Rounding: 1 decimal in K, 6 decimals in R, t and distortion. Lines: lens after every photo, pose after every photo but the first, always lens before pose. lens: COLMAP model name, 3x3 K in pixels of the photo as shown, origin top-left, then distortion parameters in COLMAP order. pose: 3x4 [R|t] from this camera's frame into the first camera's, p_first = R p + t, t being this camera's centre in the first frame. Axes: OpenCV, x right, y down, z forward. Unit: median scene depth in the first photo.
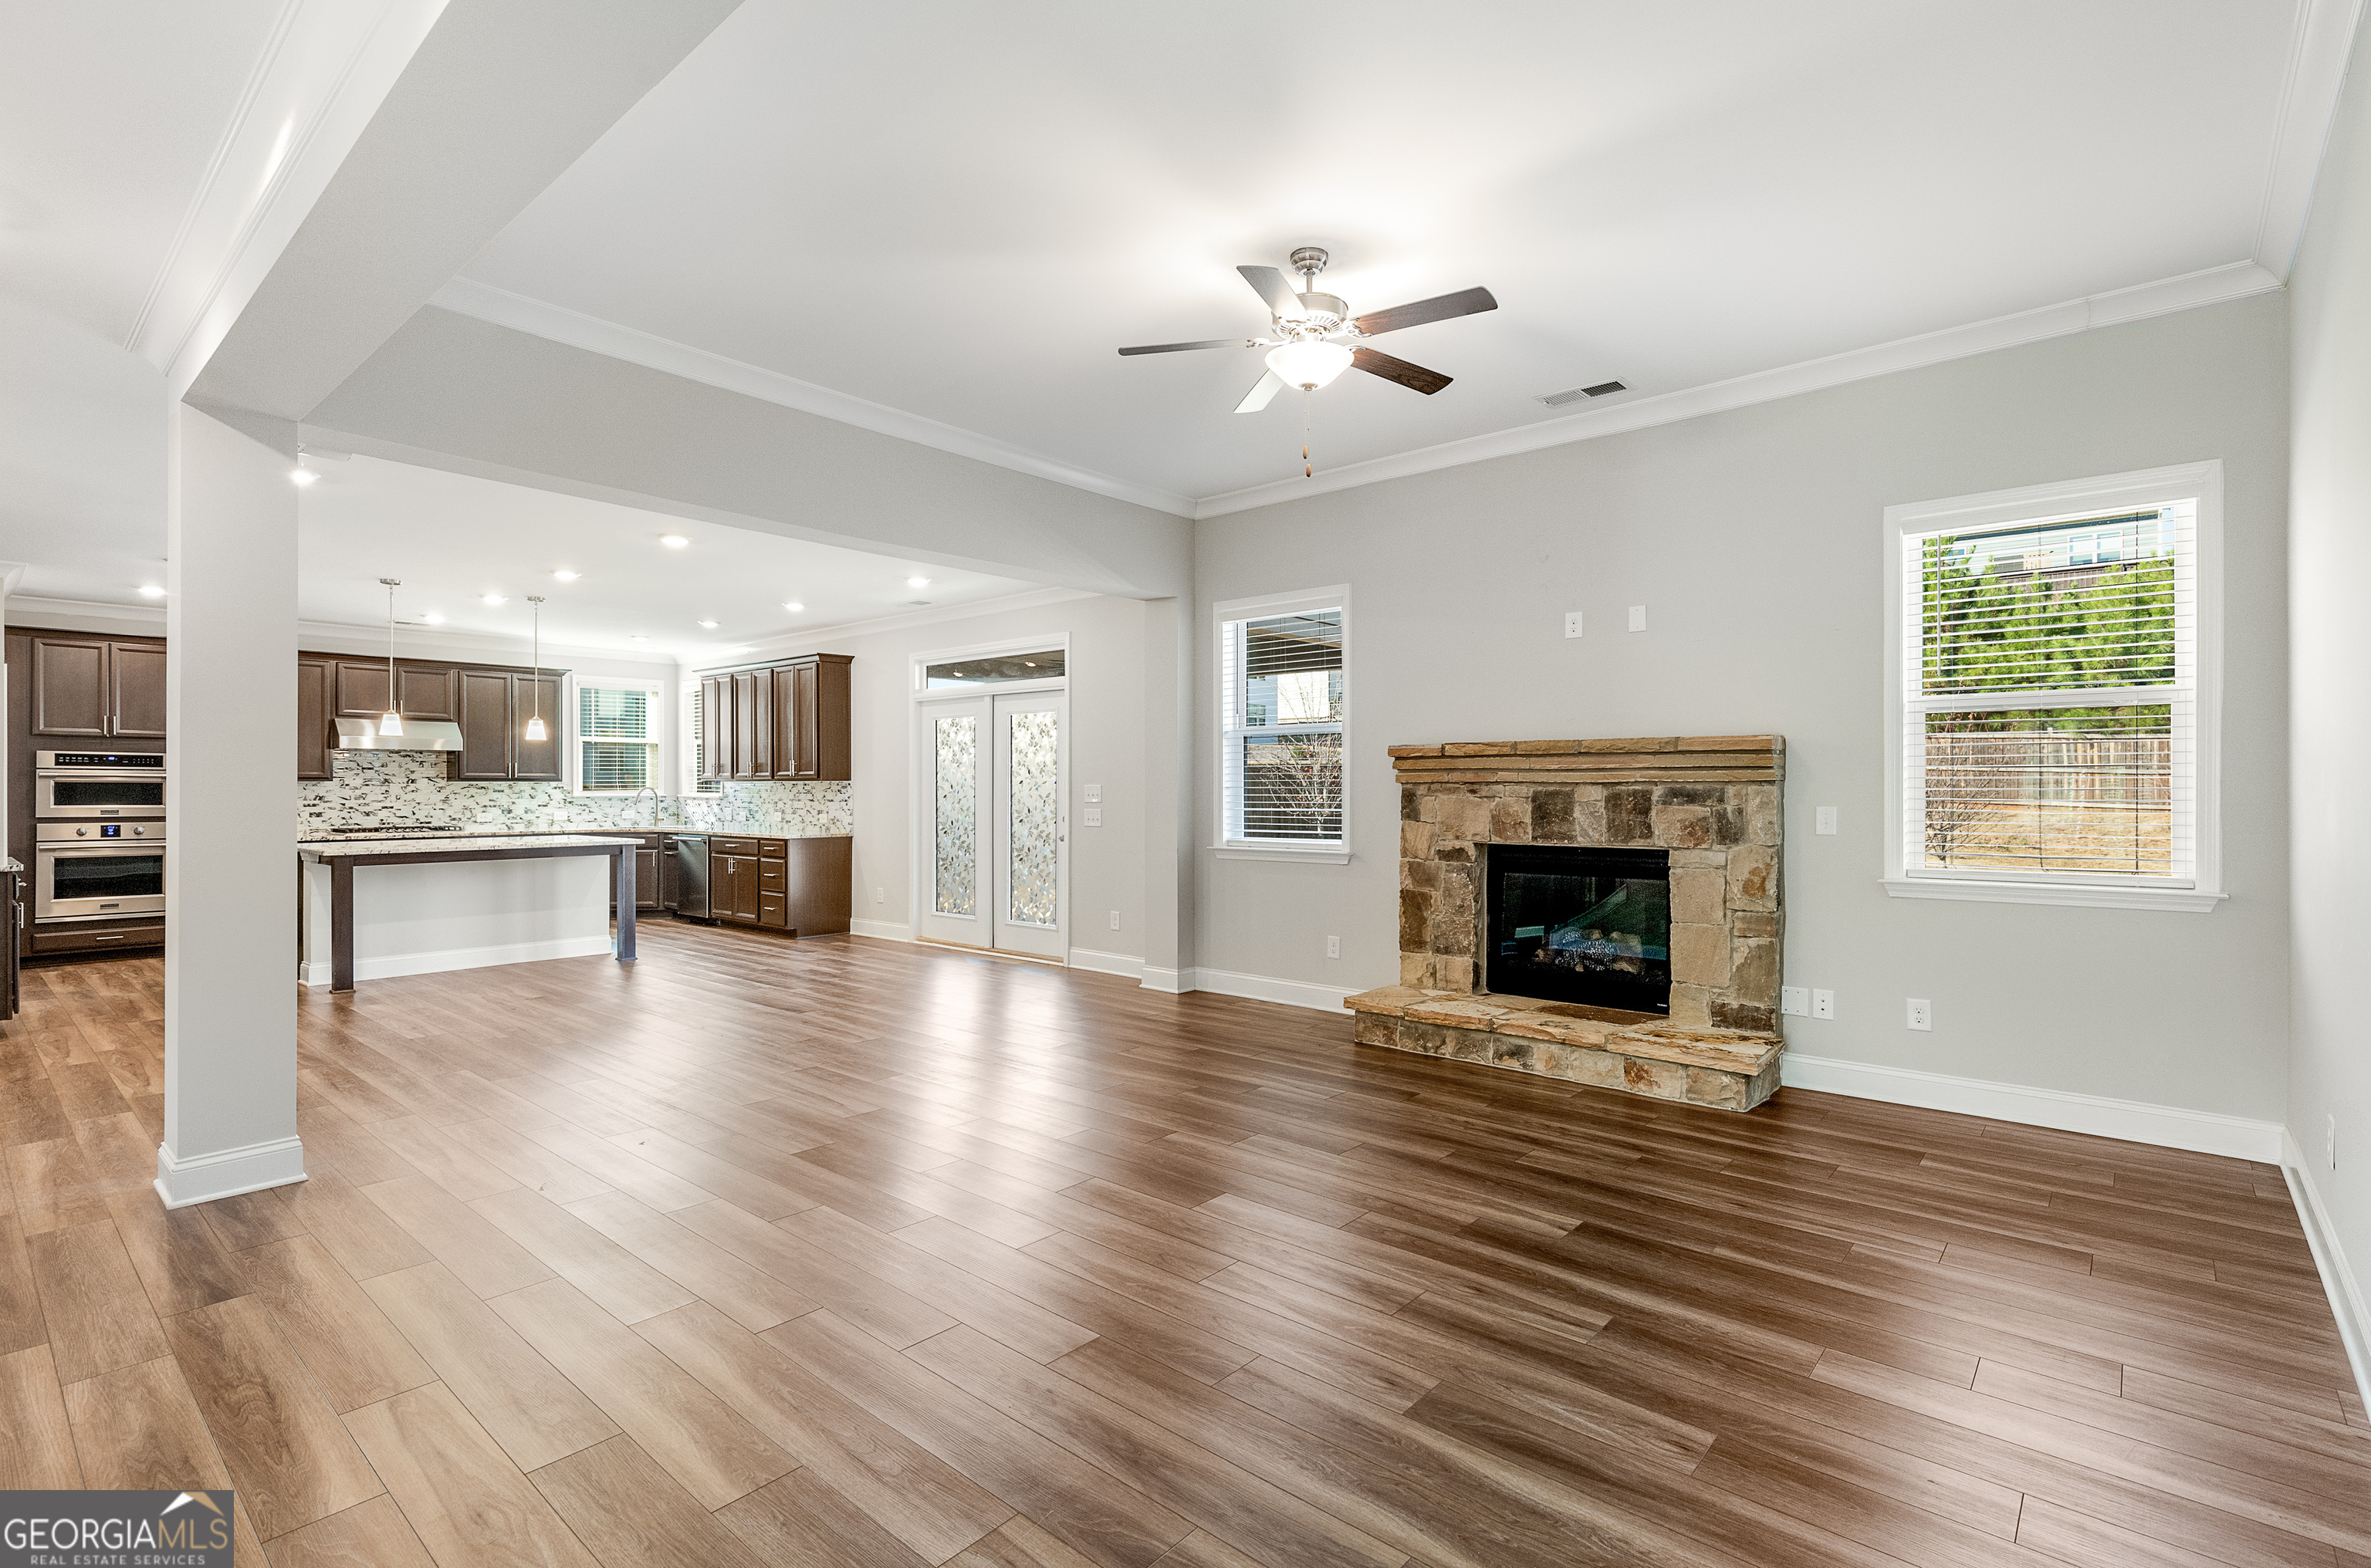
lens RADIAL K [[1081.4, 0, 1187.4], [0, 1081.4, 787.4], [0, 0, 1]] dist [0.005387, 0.000711]
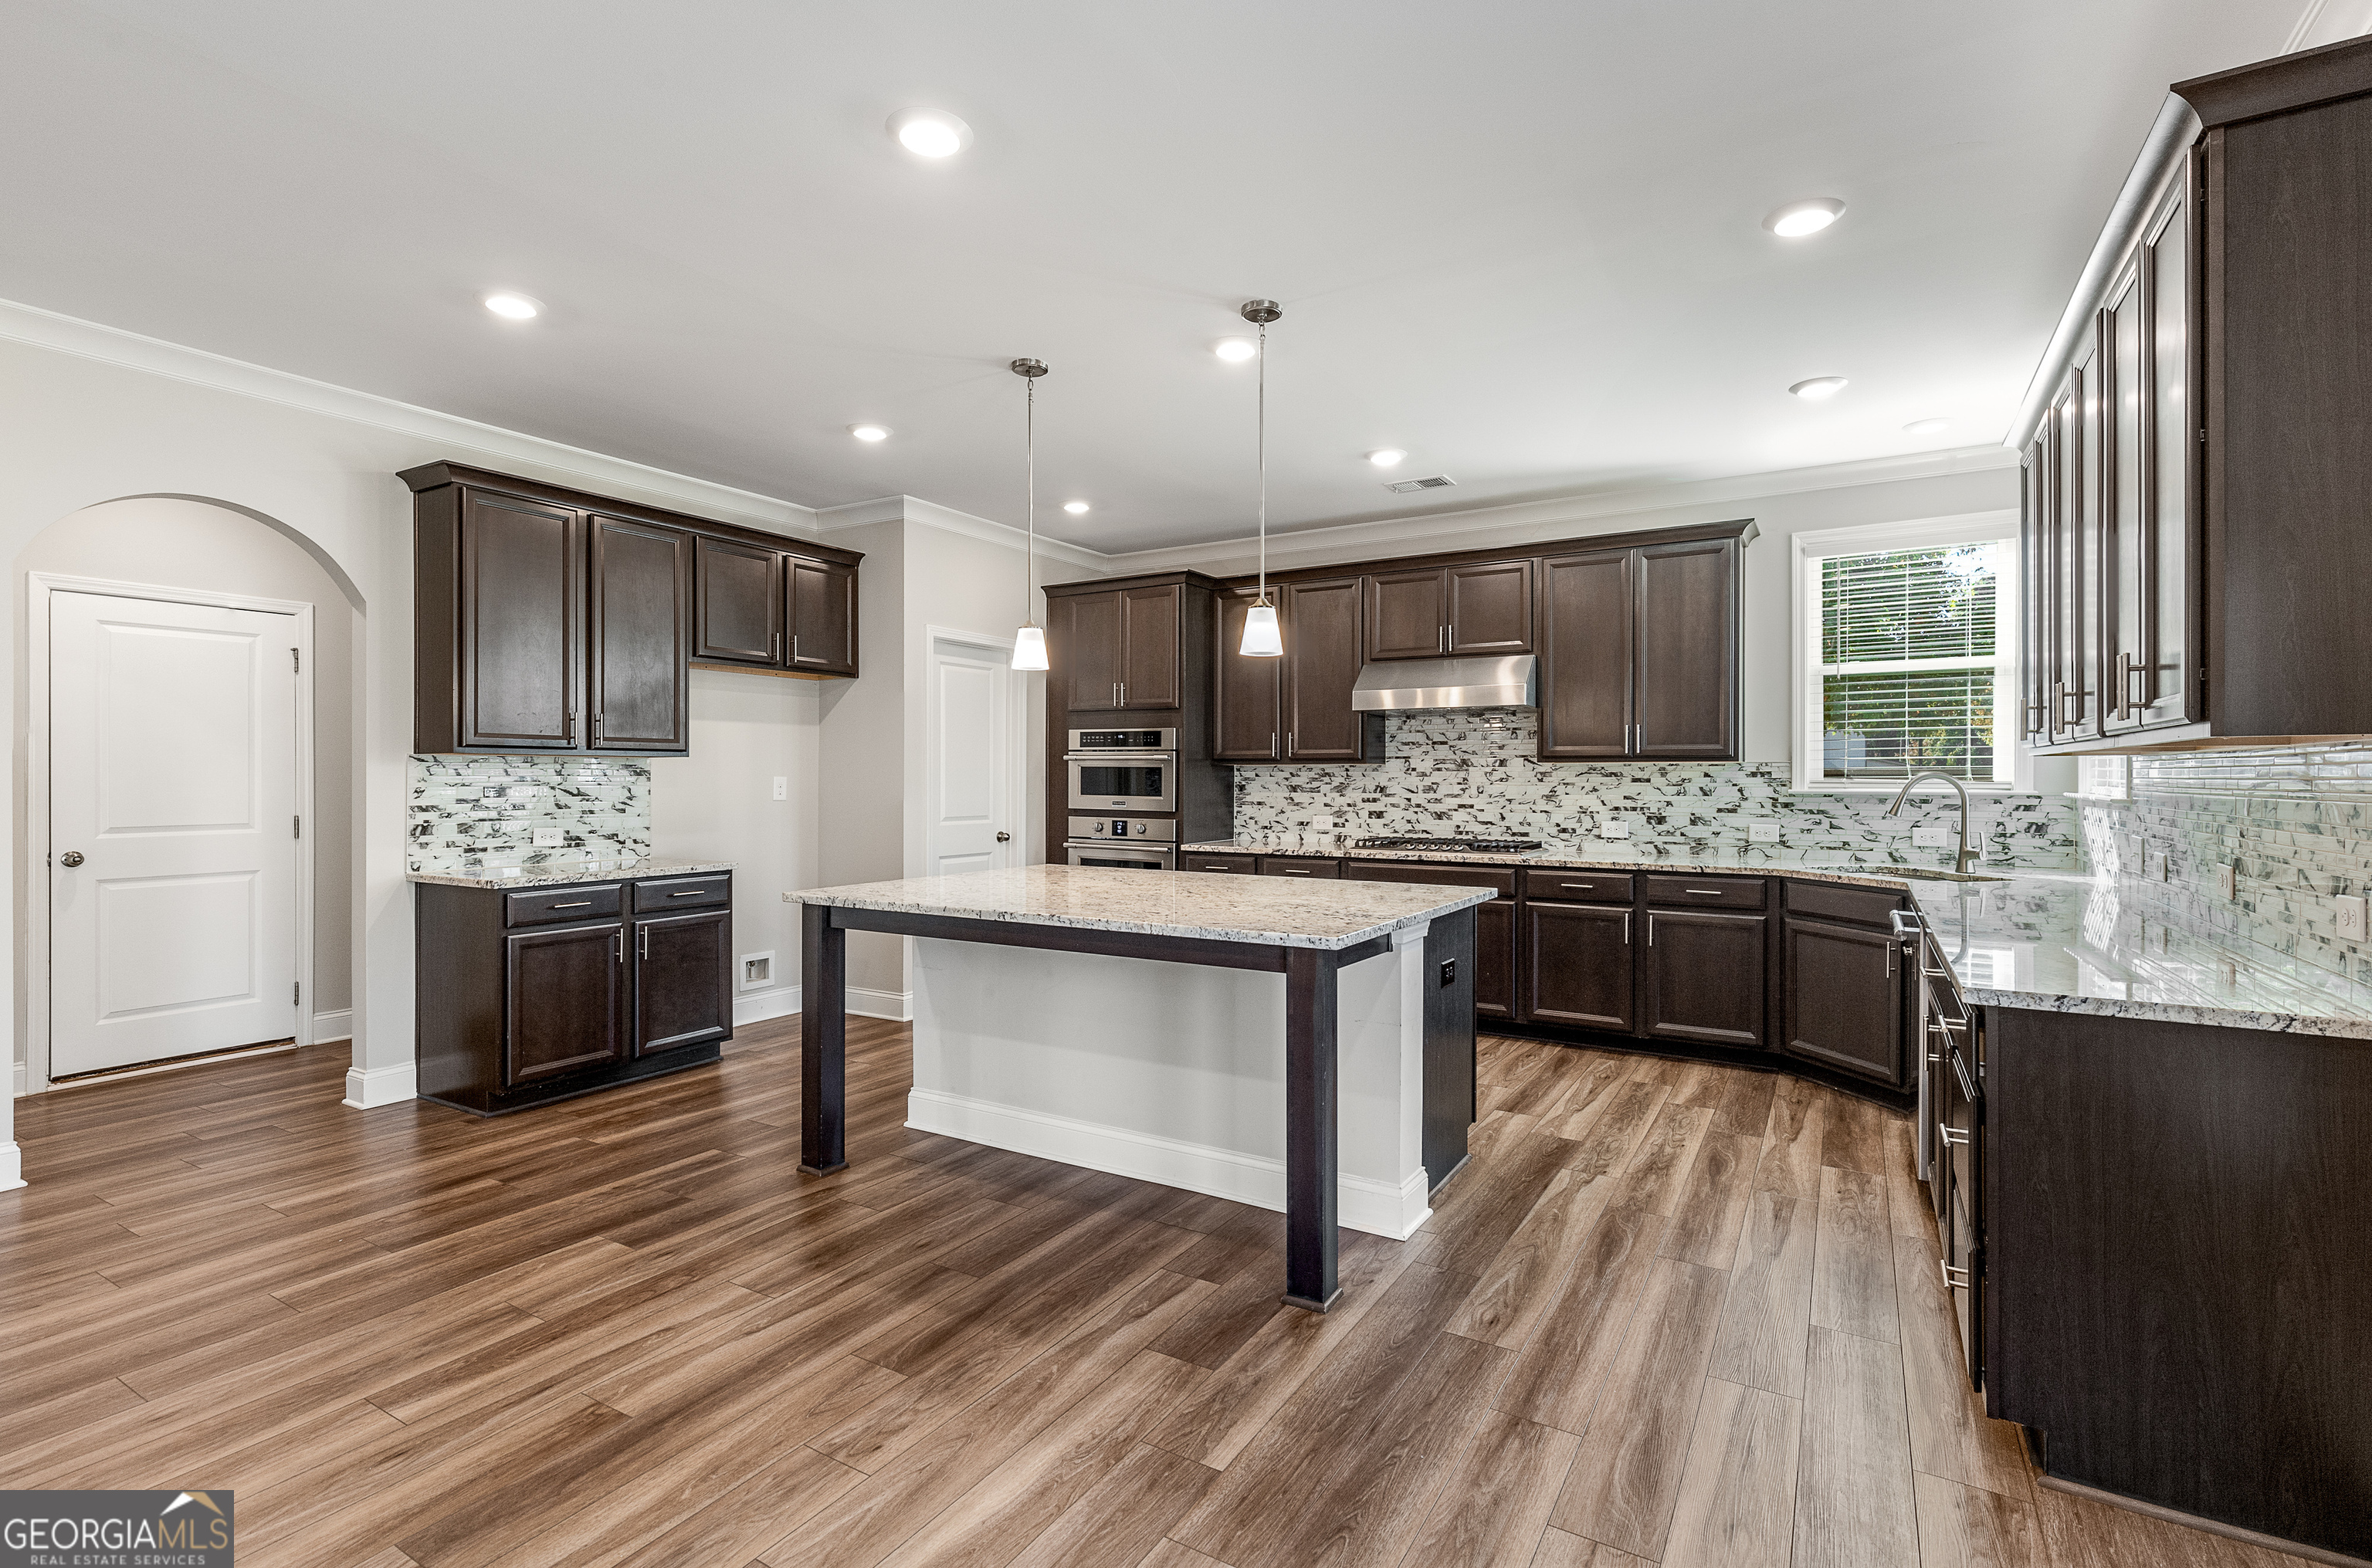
lens RADIAL K [[1092.0, 0, 1177.5], [0, 1092.0, 775.1], [0, 0, 1]] dist [0.010274, -0.000227]
pose [[0.166960, 0.000549, -0.985964, -0.194821], [-0.000224, 1.000000, 0.000519, 0.000954], [0.985964, 0.000134, 0.166960, 0.879376]]
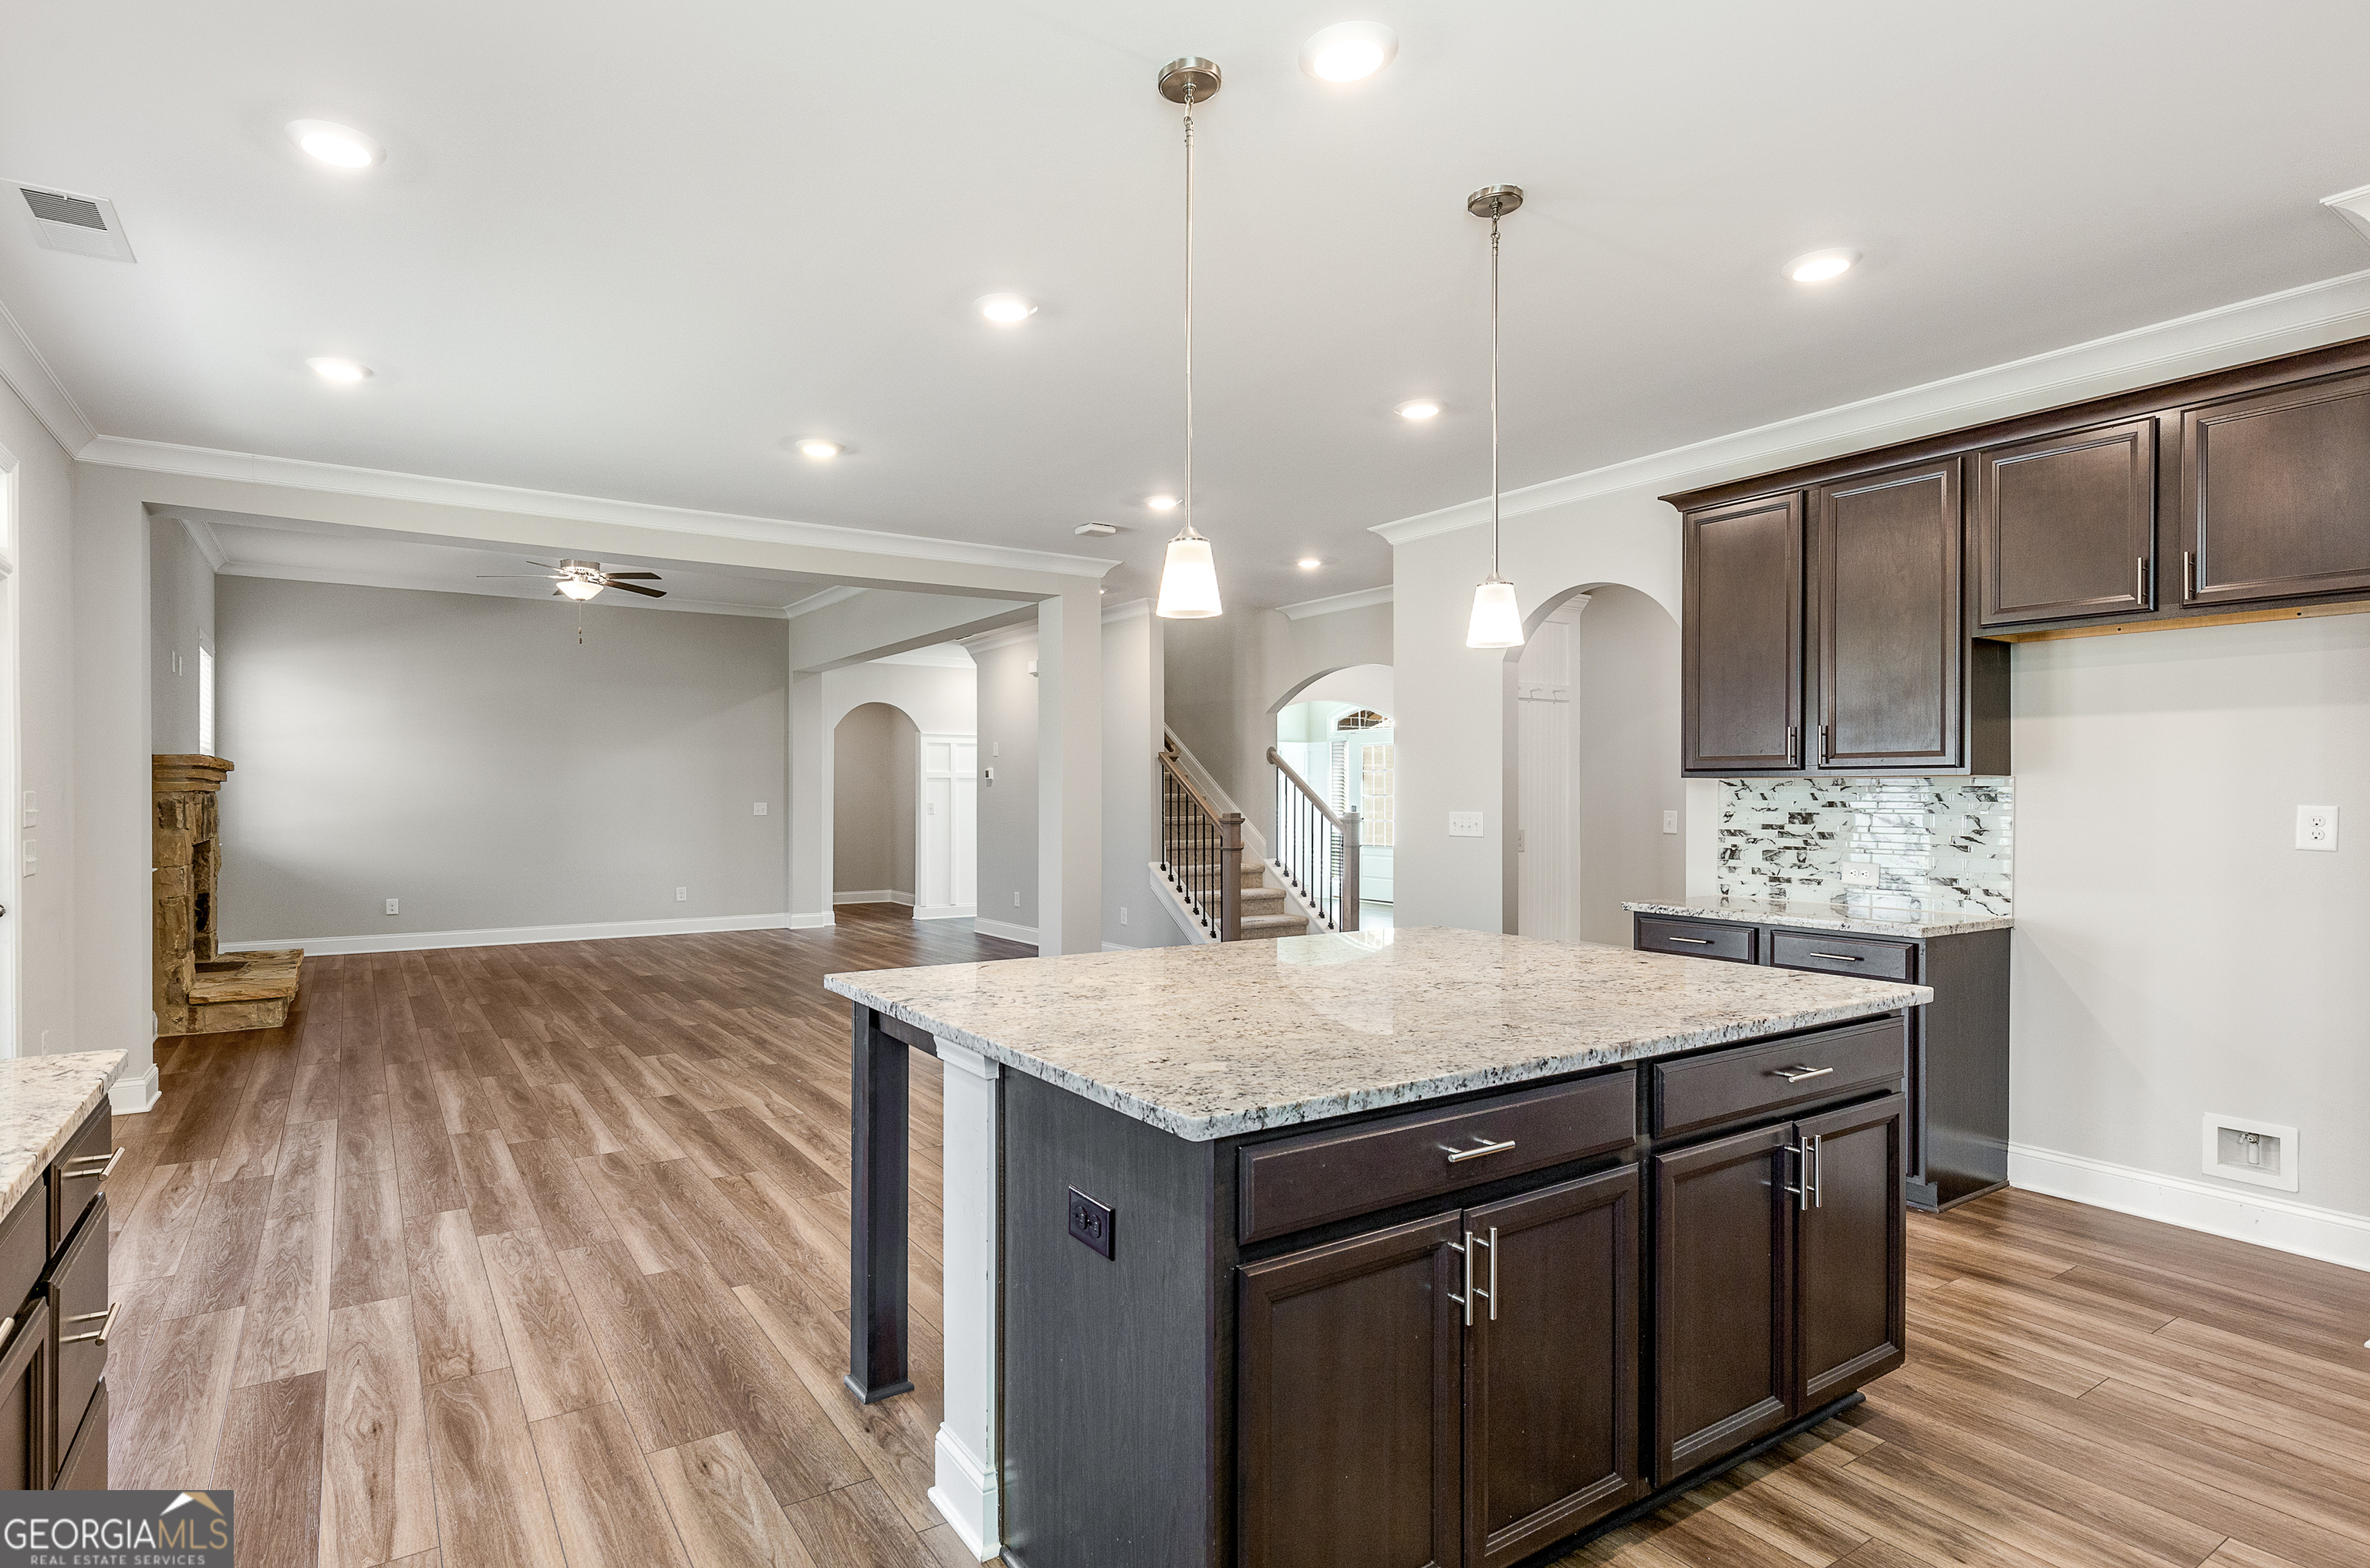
lens RADIAL K [[1233.5, 0, 1104.2], [0, 1233.5, 799.9], [0, 0, 1]] dist [0.002994, 0.000102]
pose [[-0.954965, -0.001428, 0.296714, -0.655825], [0.000090, 0.999987, 0.005100, -0.001441], [-0.296717, 0.004897, -0.954953, 1.262570]]
